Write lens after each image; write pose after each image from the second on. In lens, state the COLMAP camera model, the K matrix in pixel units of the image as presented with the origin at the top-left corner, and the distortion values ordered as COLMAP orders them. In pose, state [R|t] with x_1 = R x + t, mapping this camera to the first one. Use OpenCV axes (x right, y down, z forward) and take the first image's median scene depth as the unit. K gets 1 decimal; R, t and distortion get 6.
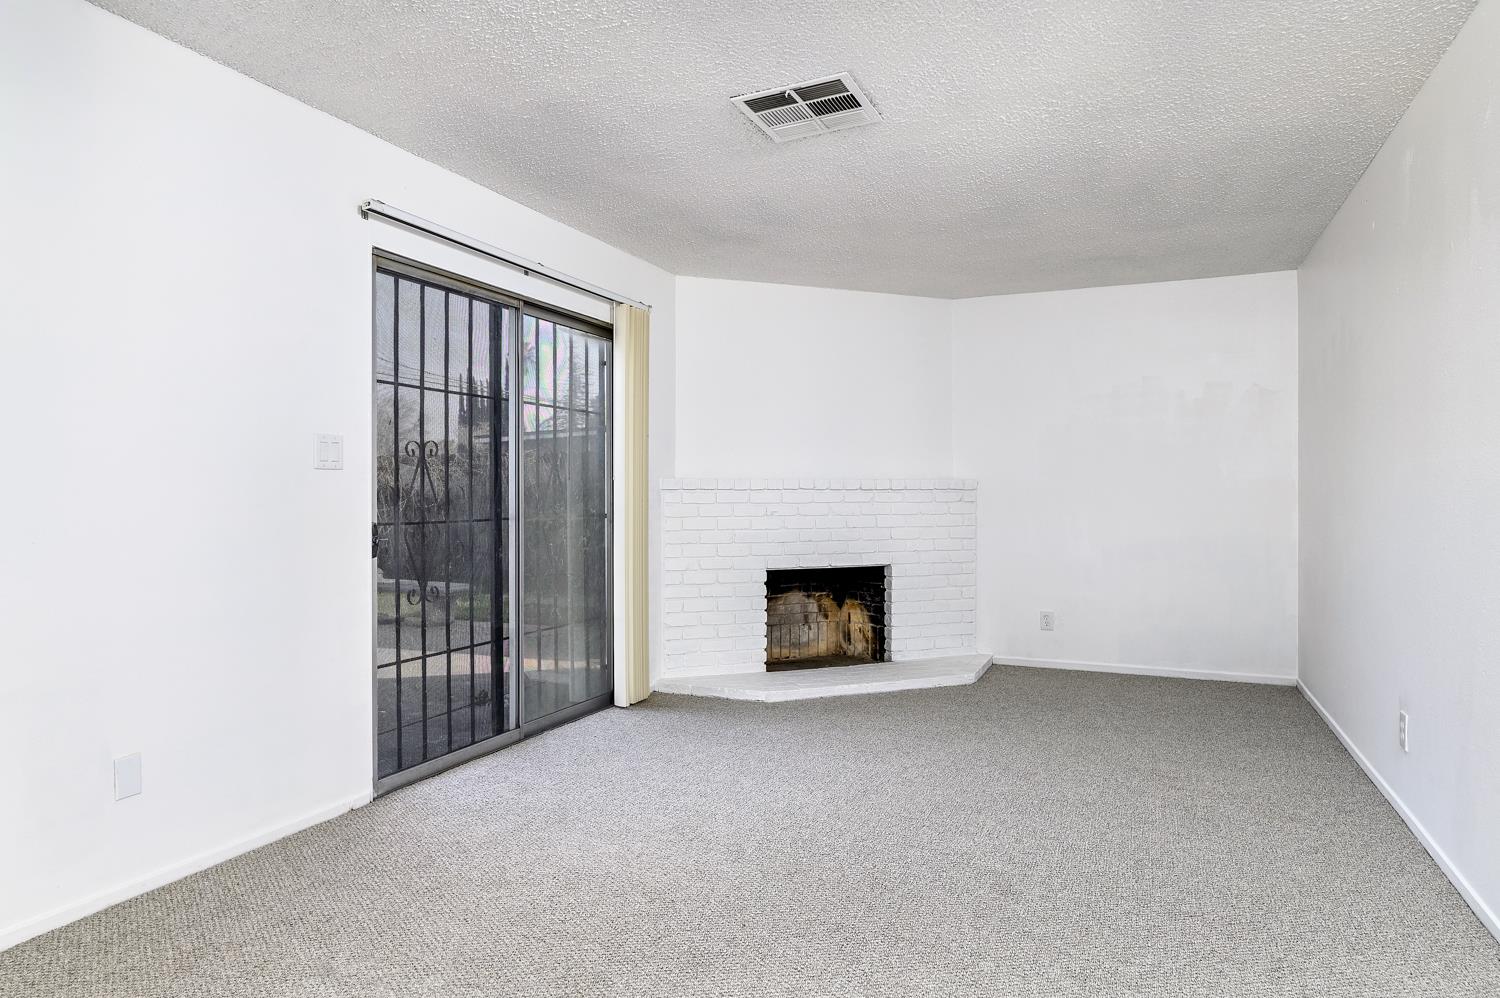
lens RADIAL K [[921.6, 0, 748.1], [0, 921.6, 499.6], [0, 0, 1]] dist [0.007114, 0.001070]
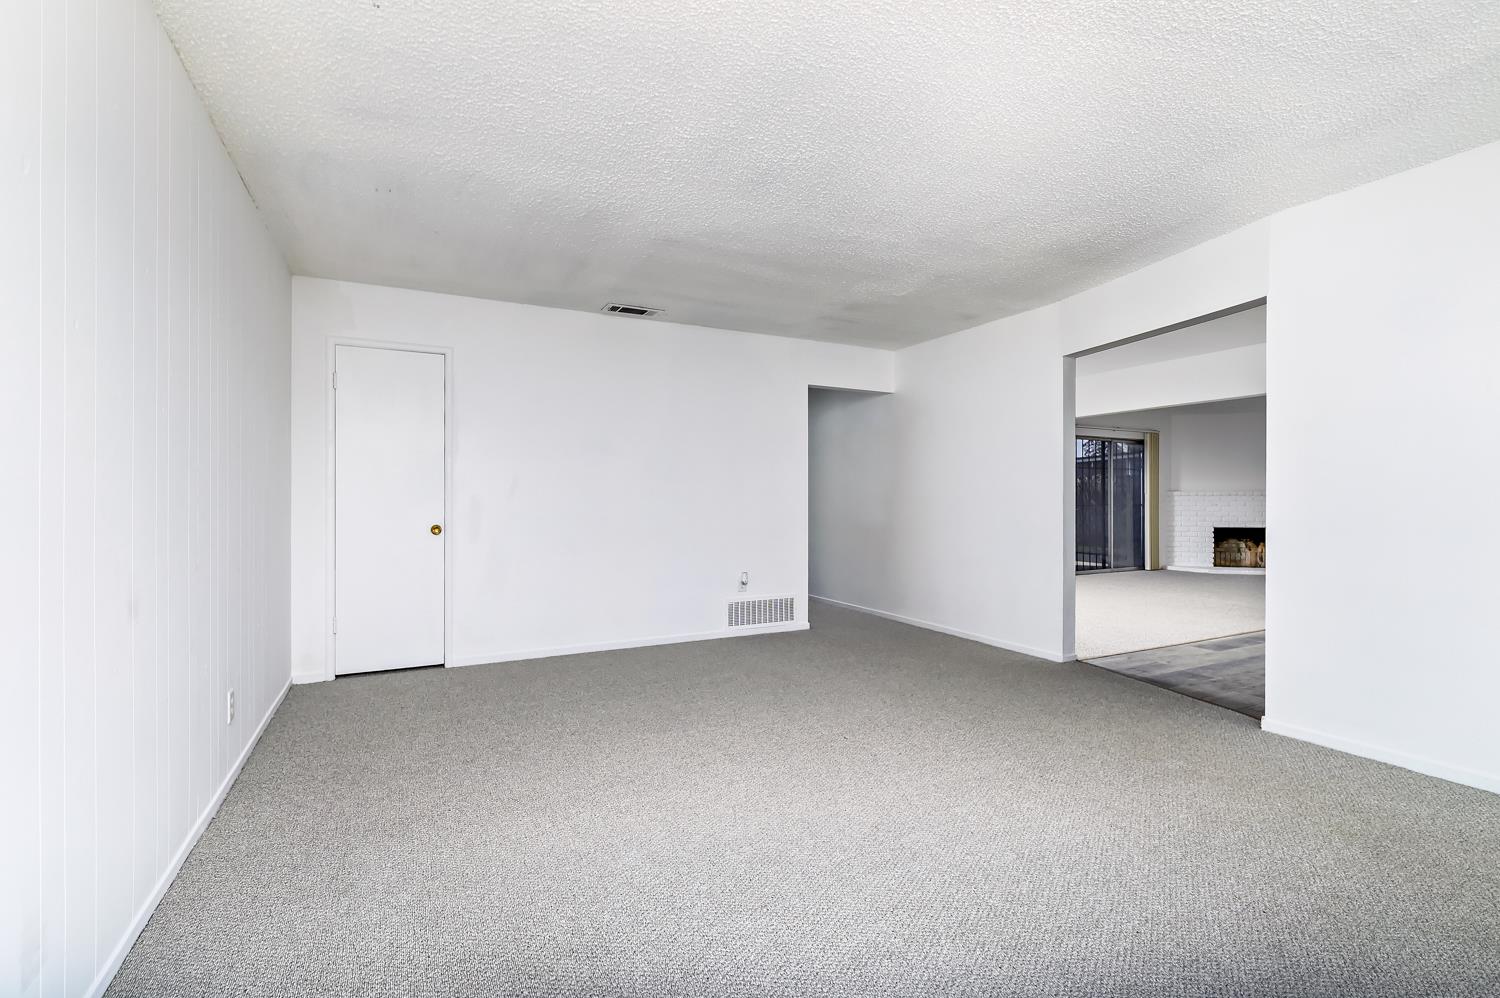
lens RADIAL K [[682.6, 0, 761.0], [0, 682.6, 495.6], [0, 0, 1]] dist [-0.002177, -0.000056]
pose [[0.770691, 0.002968, -0.637202, 0.279379], [-0.004303, 0.999991, -0.000547, -0.005649], [0.637194, 0.003164, 0.770697, -1.360710]]
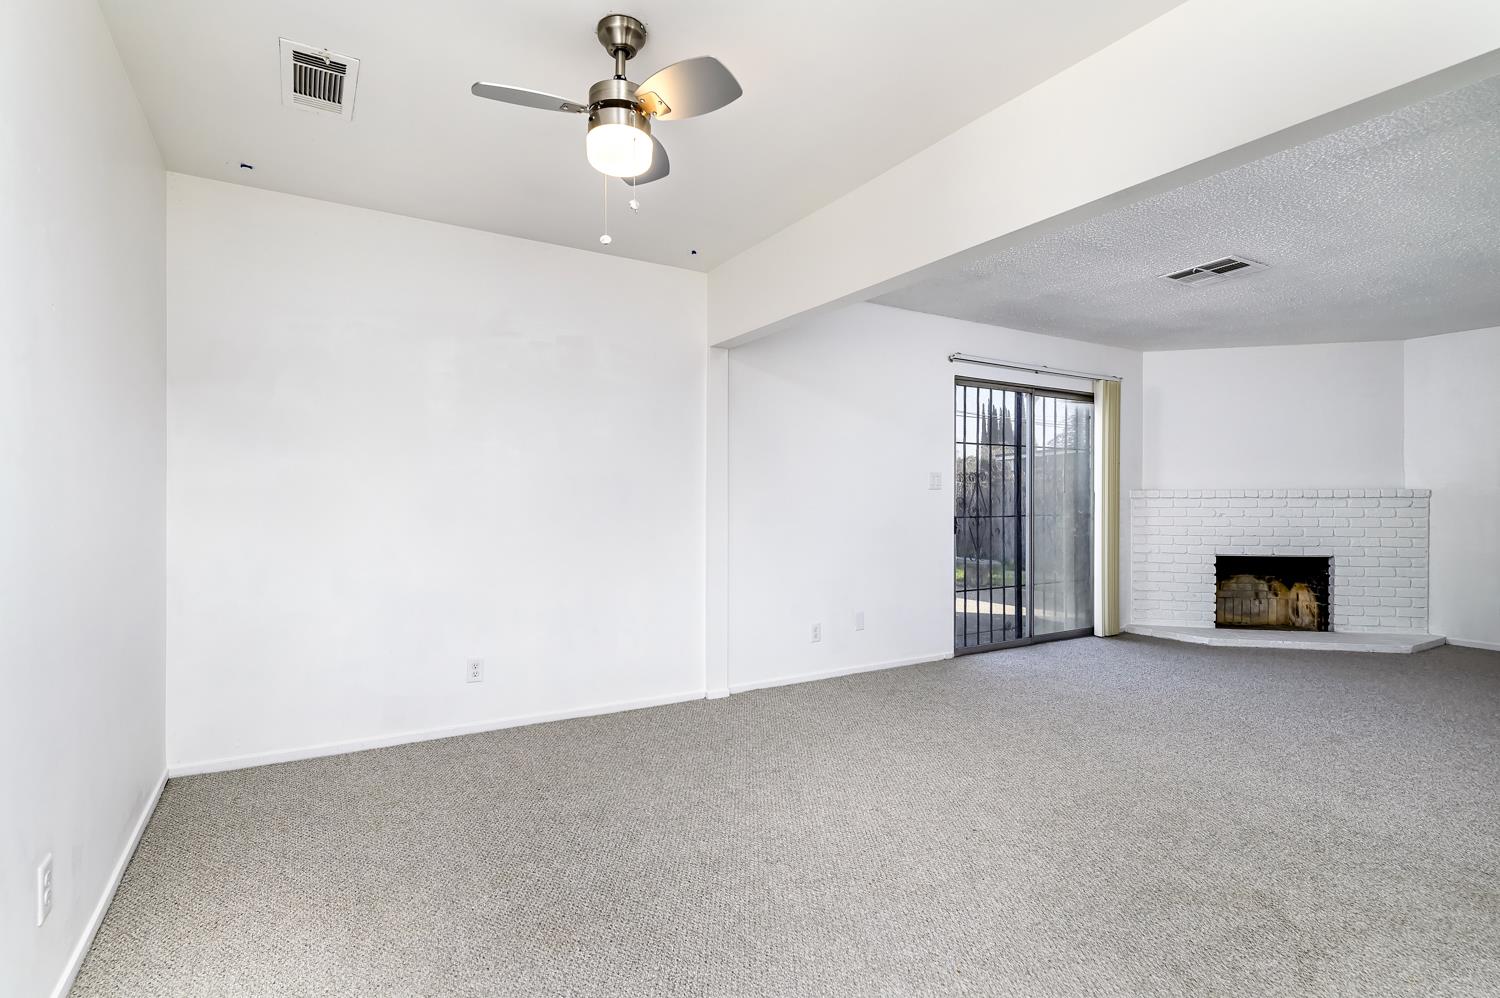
lens RADIAL K [[756.4, 0, 744.3], [0, 756.4, 507.1], [0, 0, 1]] dist [0.002191, -0.000229]
pose [[0.822030, 0.004427, -0.569428, 0.092069], [-0.002302, 0.999987, 0.004450, -0.000412], [0.569440, -0.002348, 0.822029, -0.375129]]
